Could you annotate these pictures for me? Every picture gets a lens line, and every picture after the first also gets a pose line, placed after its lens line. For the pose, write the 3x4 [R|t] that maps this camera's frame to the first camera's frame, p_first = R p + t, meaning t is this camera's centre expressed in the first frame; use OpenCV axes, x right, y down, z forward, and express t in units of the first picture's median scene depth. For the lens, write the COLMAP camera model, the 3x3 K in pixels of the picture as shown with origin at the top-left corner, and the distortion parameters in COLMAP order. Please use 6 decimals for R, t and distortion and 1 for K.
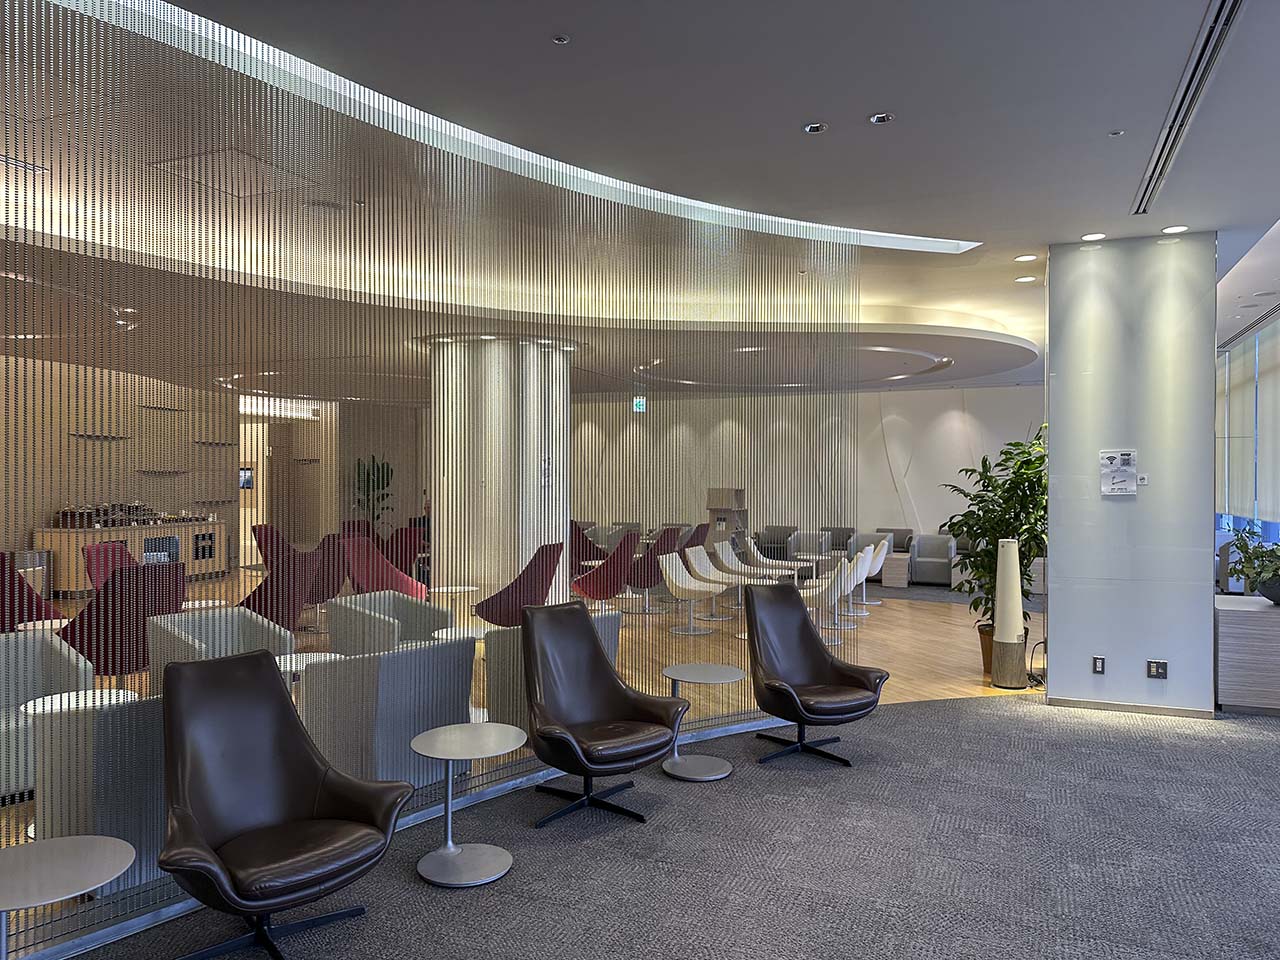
lens RADIAL K [[910.5, 0, 652.0], [0, 910.5, 495.7], [0, 0, 1]] dist [0.070187, -0.099552]
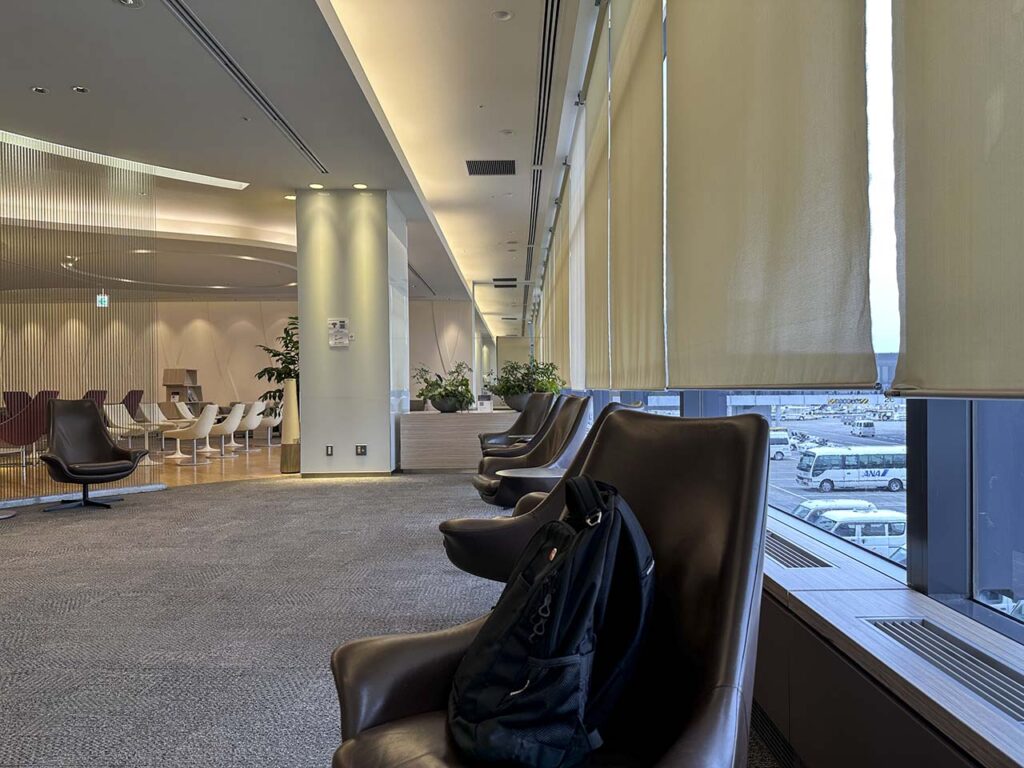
lens RADIAL K [[728.4, 0, 521.6], [0, 728.4, 396.6], [0, 0, 1]] dist [0.070187, -0.099552]
pose [[0.922890, -0.016815, 0.384696, 0.258024], [0.018069, 0.999837, 0.000355, 0.080207], [-0.384639, 0.006623, 0.923043, -0.281238]]
